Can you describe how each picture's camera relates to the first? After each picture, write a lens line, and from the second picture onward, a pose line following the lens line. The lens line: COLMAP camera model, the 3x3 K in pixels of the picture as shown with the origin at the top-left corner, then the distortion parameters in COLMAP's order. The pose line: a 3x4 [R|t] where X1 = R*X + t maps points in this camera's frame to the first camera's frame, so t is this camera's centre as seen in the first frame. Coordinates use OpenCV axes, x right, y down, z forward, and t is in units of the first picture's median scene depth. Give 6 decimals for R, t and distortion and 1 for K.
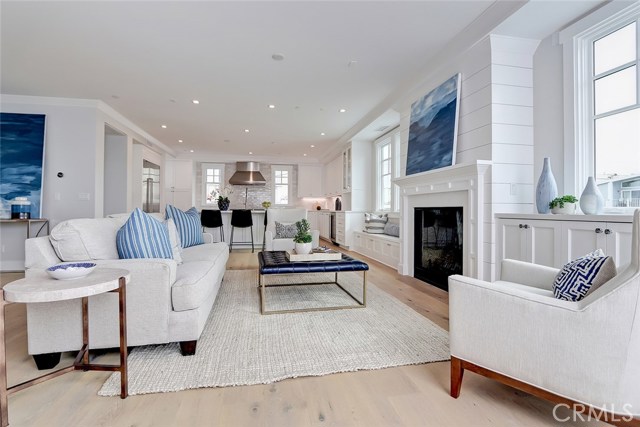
lens RADIAL K [[300.3, 0, 313.8], [0, 300.3, 211.1], [0, 0, 1]] dist [-0.019758, 0.001722]
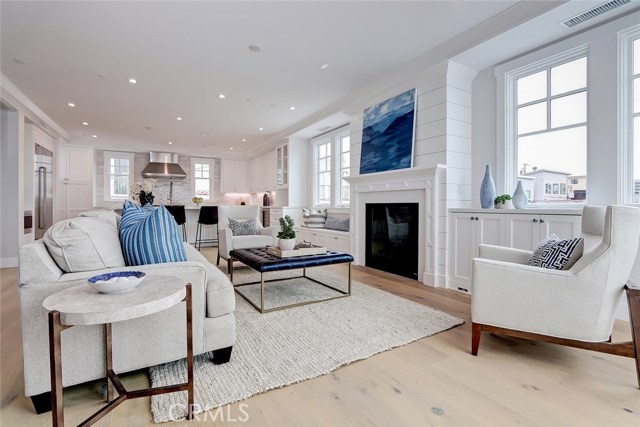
lens RADIAL K [[300.3, 0, 315.0], [0, 300.3, 210.2], [0, 0, 1]] dist [-0.019758, 0.001722]
pose [[0.944129, -0.008171, 0.329476, -0.281624], [0.004229, 0.999911, 0.012678, -0.002447], [-0.329550, -0.010576, 0.944079, 0.020515]]
